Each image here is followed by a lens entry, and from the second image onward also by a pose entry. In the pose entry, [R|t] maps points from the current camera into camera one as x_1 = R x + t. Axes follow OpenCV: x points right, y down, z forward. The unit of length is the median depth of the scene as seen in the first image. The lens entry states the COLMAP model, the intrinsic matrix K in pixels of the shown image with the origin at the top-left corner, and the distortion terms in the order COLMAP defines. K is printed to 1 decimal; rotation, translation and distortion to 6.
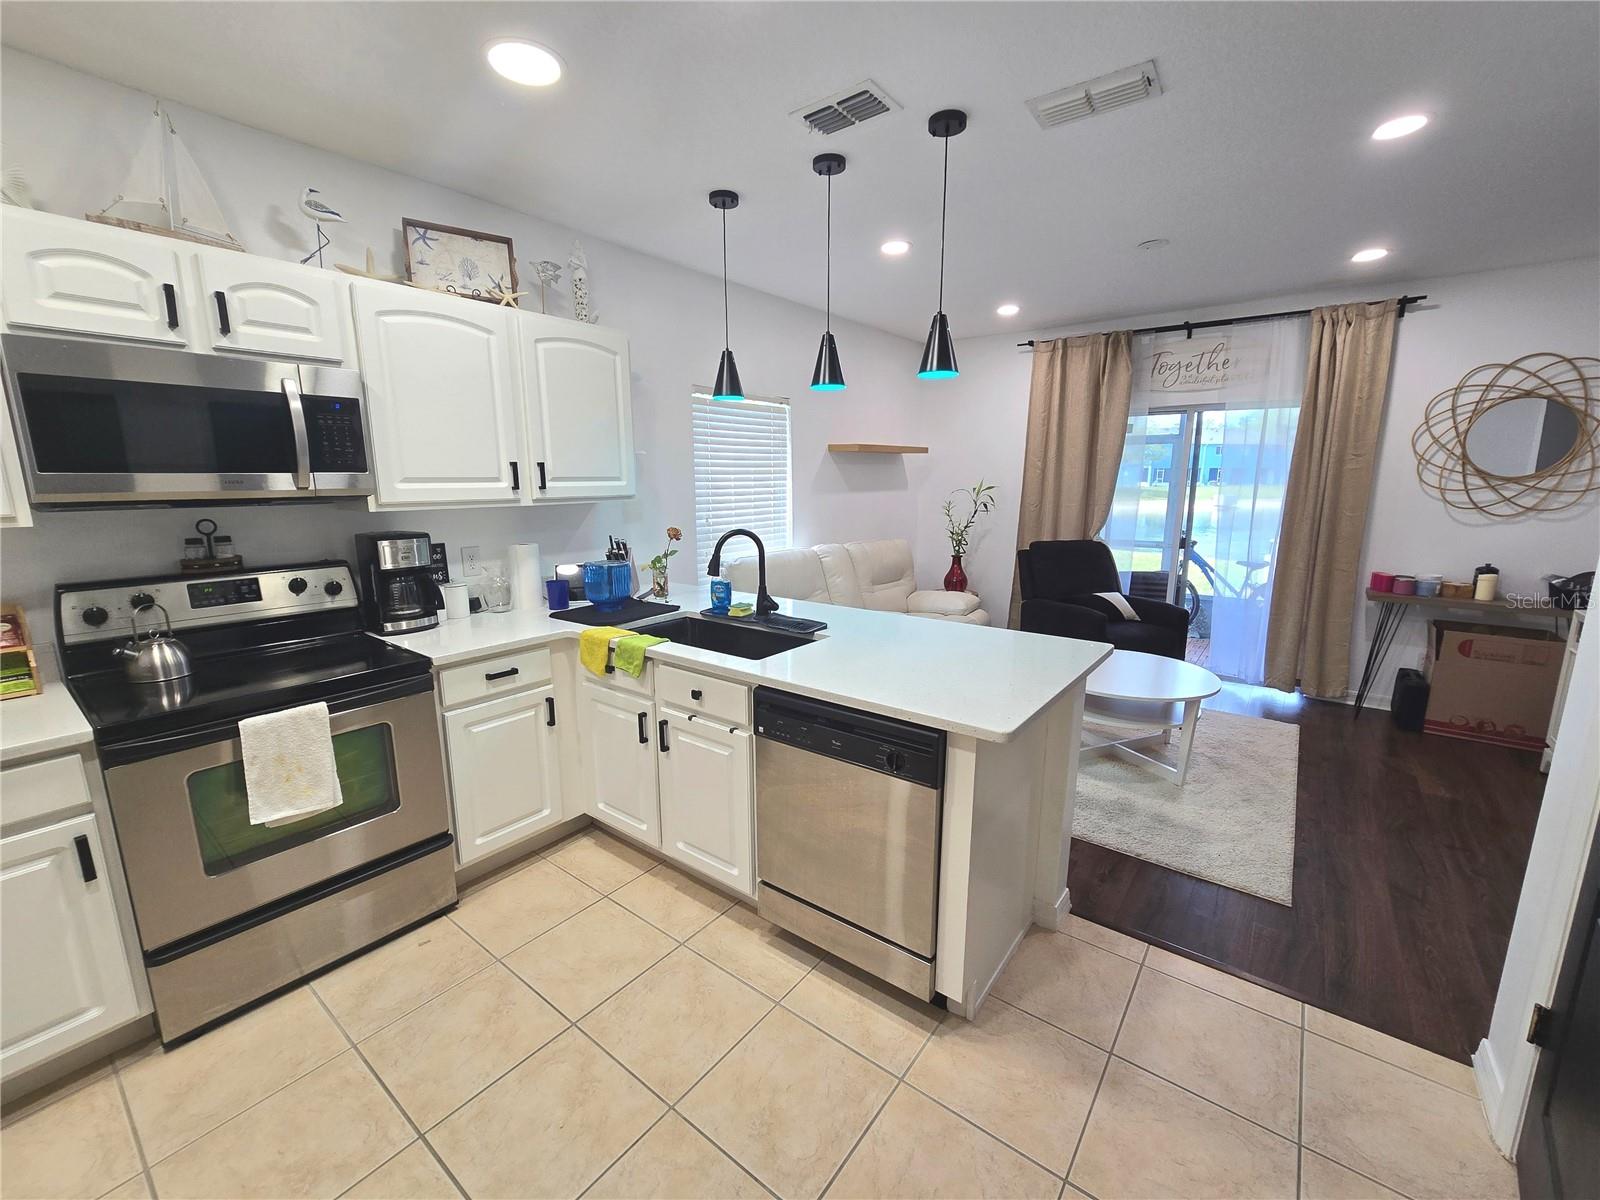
lens RADIAL K [[654.3, 0, 803.6], [0, 654.3, 599.2], [0, 0, 1]] dist [-0.007701, 0.000344]
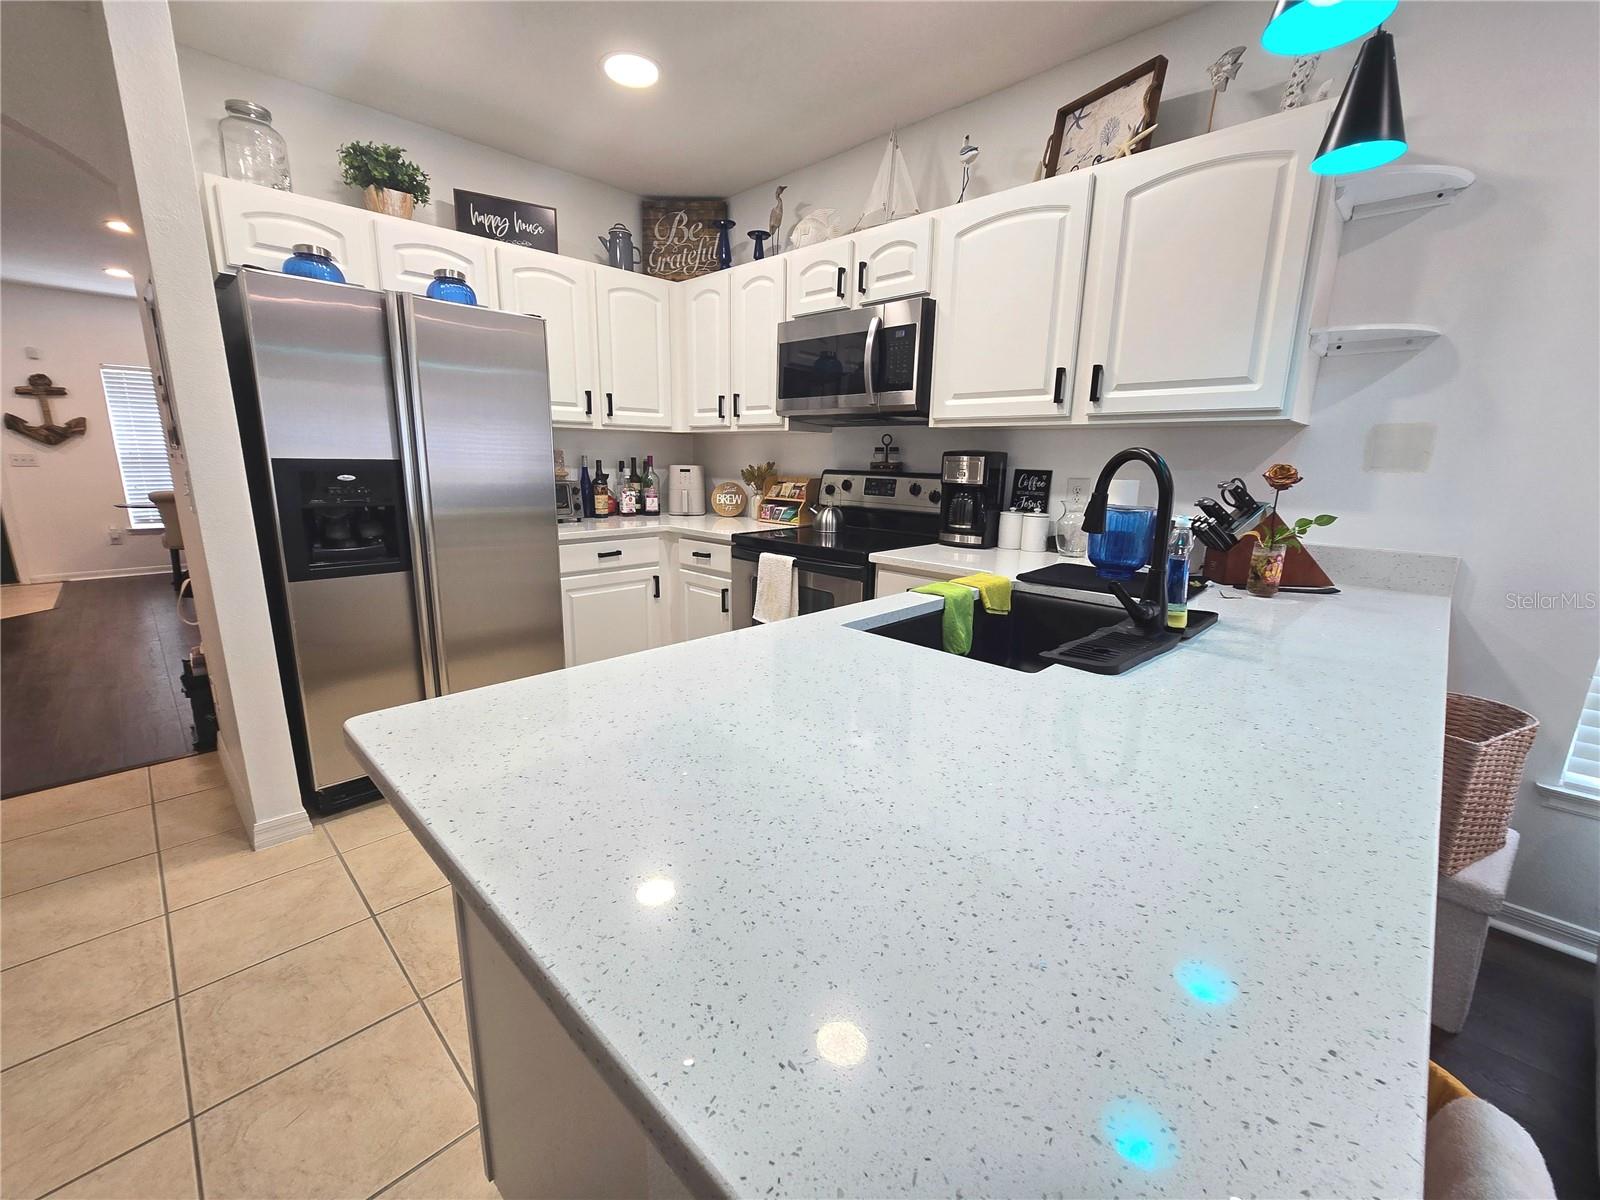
lens RADIAL K [[654.3, 0, 802.1], [0, 654.3, 601.8], [0, 0, 1]] dist [-0.007701, 0.000344]
pose [[-0.125170, 0.209051, -0.969861, 0.562759], [-0.201242, 0.951879, 0.231147, -0.068489], [0.971511, 0.224109, -0.077076, 1.024076]]
